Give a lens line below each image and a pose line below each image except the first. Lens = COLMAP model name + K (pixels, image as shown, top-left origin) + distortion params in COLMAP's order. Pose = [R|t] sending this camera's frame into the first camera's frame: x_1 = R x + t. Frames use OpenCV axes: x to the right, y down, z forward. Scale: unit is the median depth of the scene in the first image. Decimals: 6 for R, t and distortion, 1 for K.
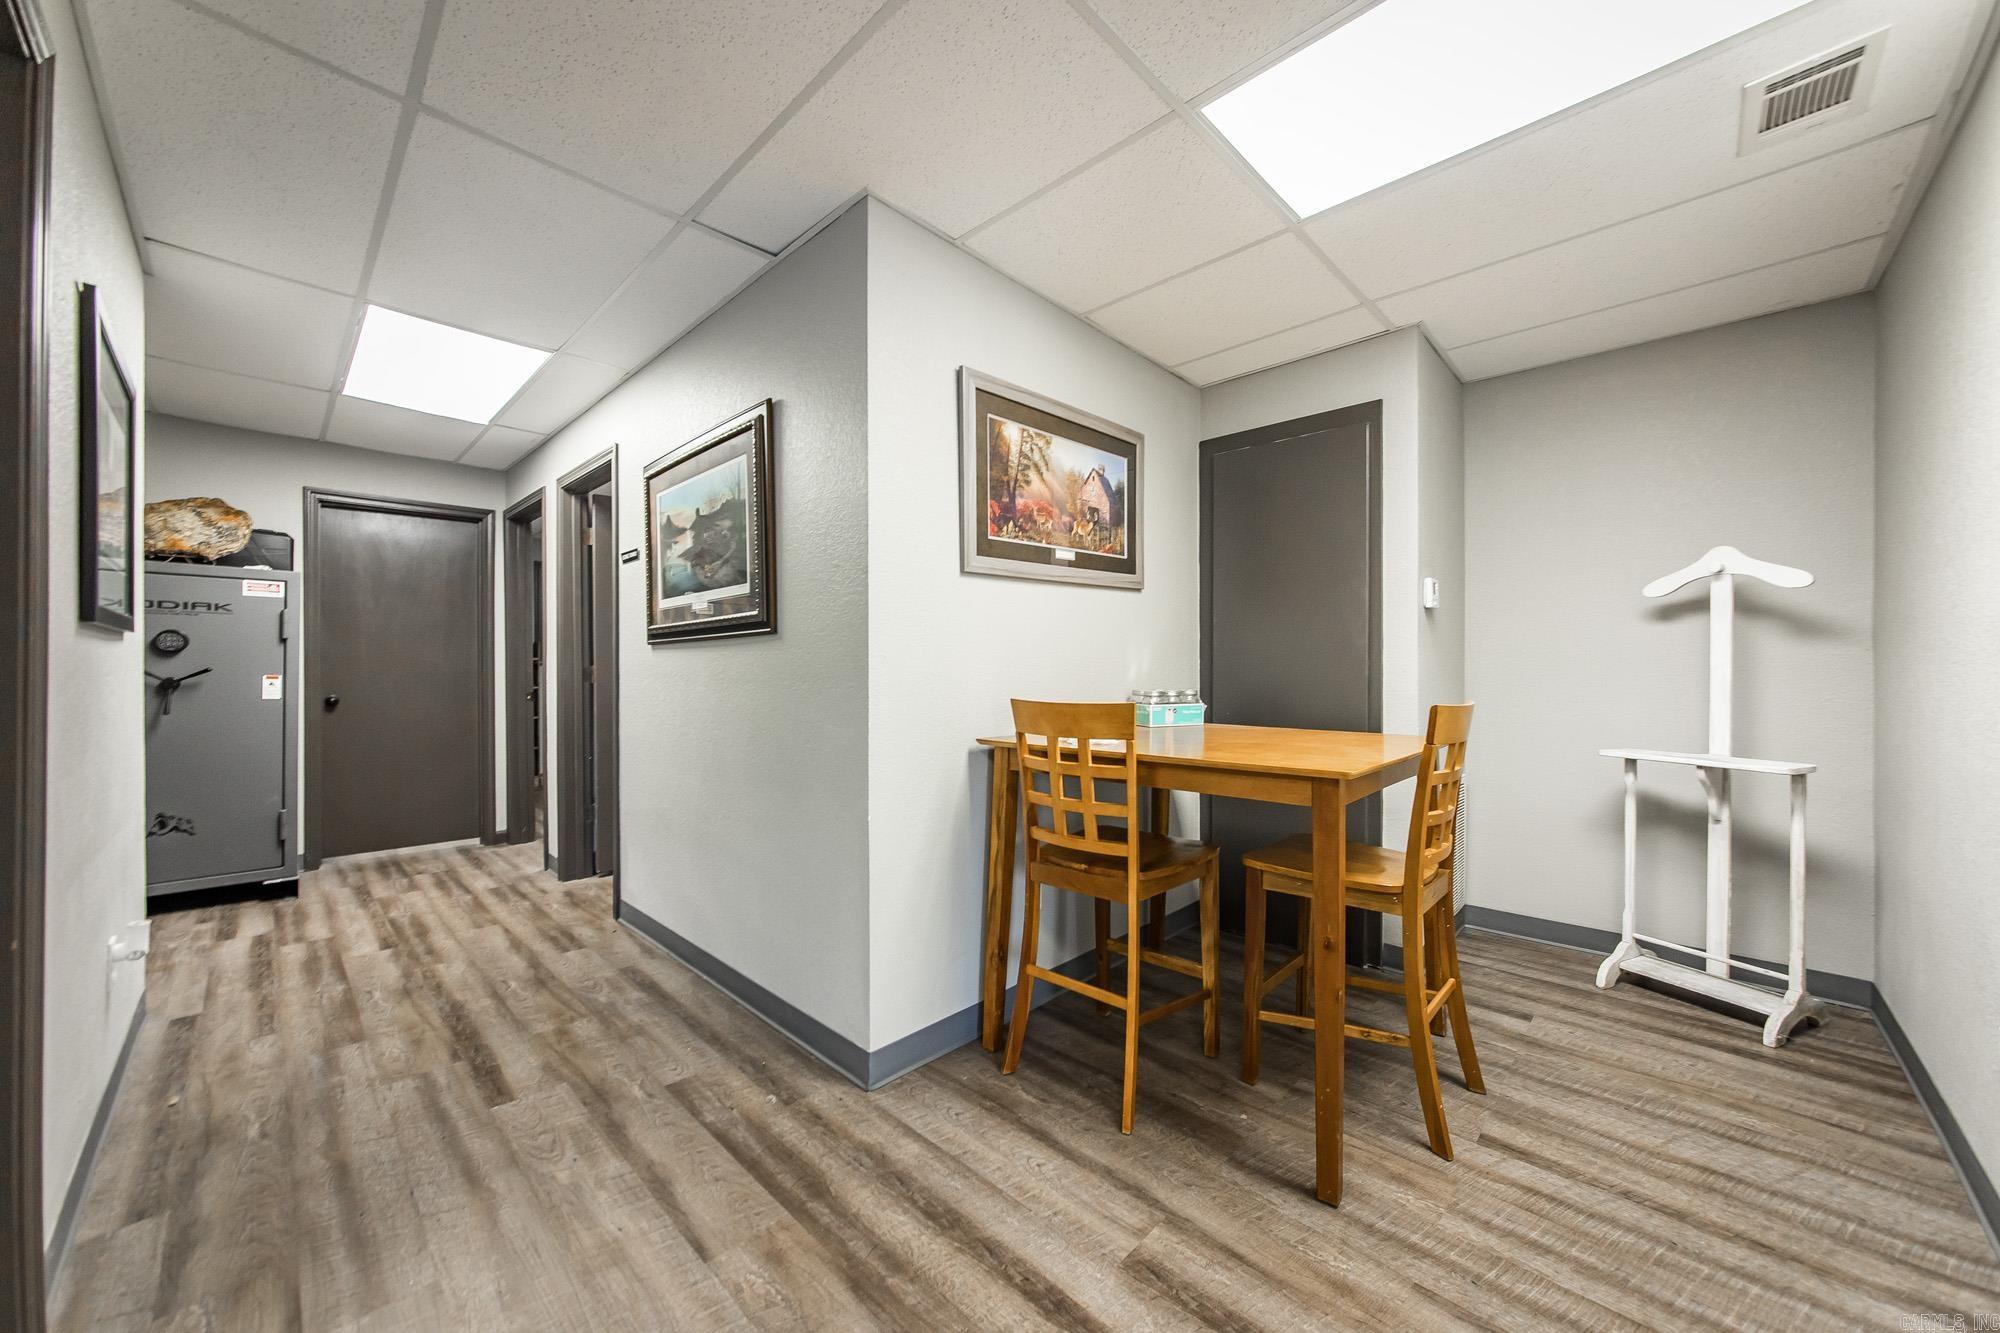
lens RADIAL K [[717.1, 0, 1013.6], [0, 717.1, 668.4], [0, 0, 1]] dist [-0.001534, 0.001229]
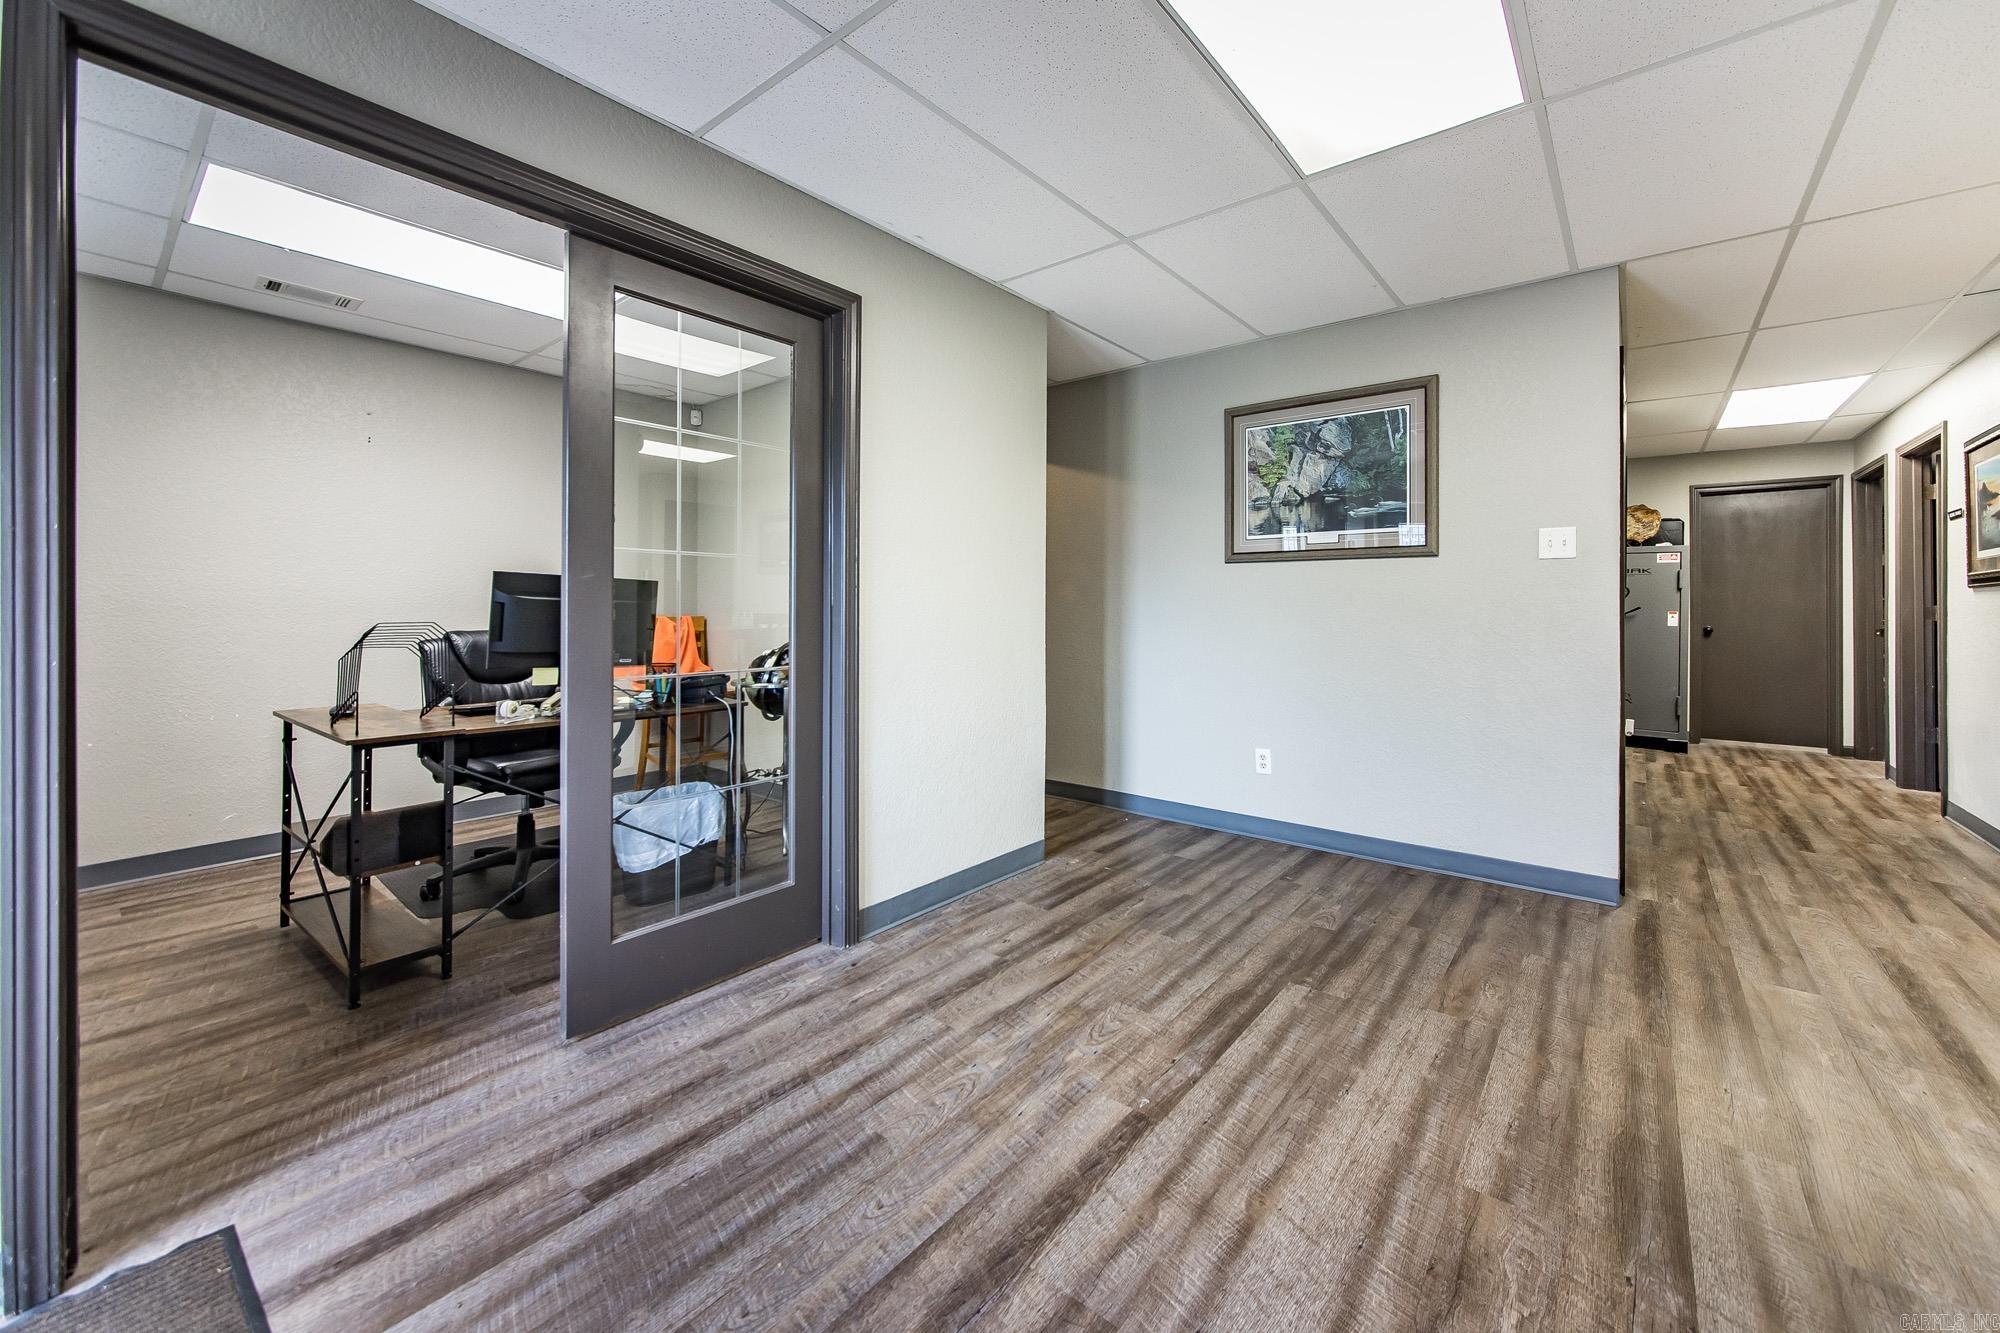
lens RADIAL K [[770.5, 0, 1032.9], [0, 770.5, 606.6], [0, 0, 1]] dist [0.008734, 0.000582]
pose [[0.100853, 0.002079, -0.994899, 0.544597], [-0.003605, 0.999992, 0.001724, 0.000945], [0.994895, 0.003413, 0.100860, -0.596471]]
